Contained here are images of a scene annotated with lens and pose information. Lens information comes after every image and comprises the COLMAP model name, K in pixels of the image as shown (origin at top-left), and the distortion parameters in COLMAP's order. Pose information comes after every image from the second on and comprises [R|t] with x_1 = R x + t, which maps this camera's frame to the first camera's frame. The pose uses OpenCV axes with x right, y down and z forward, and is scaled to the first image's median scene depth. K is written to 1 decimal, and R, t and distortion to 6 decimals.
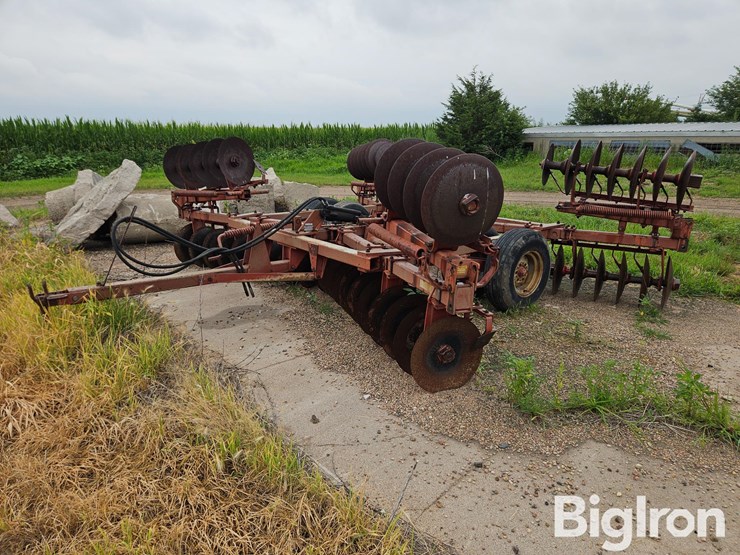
lens RADIAL K [[500.1, 0, 363.4], [0, 500.1, 272.9], [0, 0, 1]] dist [0.080815, -0.069984]
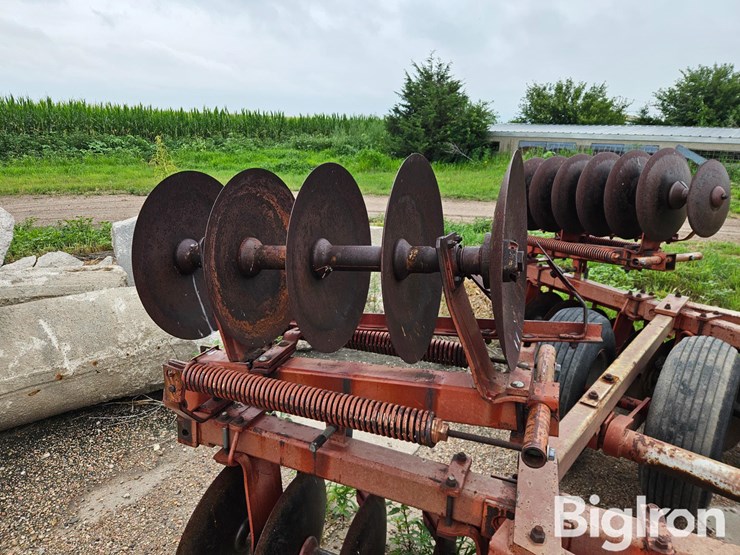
lens RADIAL K [[500.1, 0, 363.4], [0, 500.1, 272.9], [0, 0, 1]] dist [0.080815, -0.069984]
pose [[0.980347, -0.021270, 0.196131, -0.073094], [0.017979, 0.999666, 0.018543, -0.045688], [-0.196460, -0.014652, 0.980402, 0.164228]]
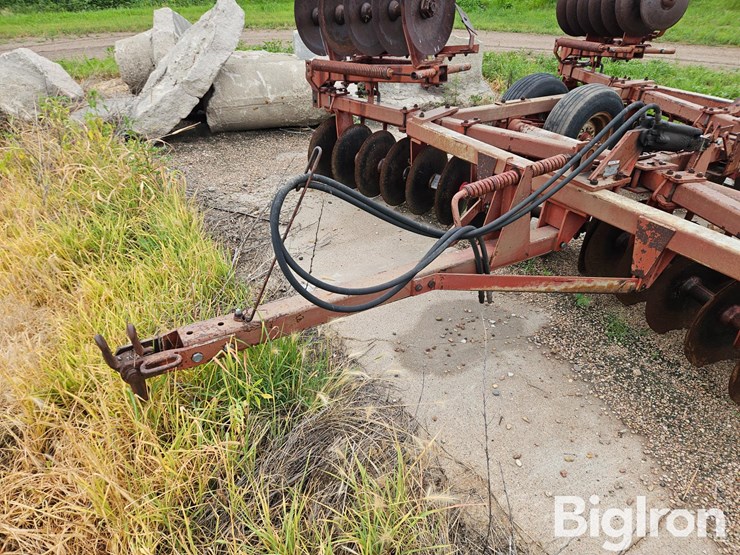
lens RADIAL K [[492.5, 0, 370.6], [0, 492.5, 291.9], [0, 0, 1]] dist [0.077047, -0.065693]
pose [[0.991089, 0.085571, -0.102076, -0.047881], [-0.048736, 0.946169, 0.319984, -0.020730], [0.123963, -0.312158, 0.941908, 0.079413]]
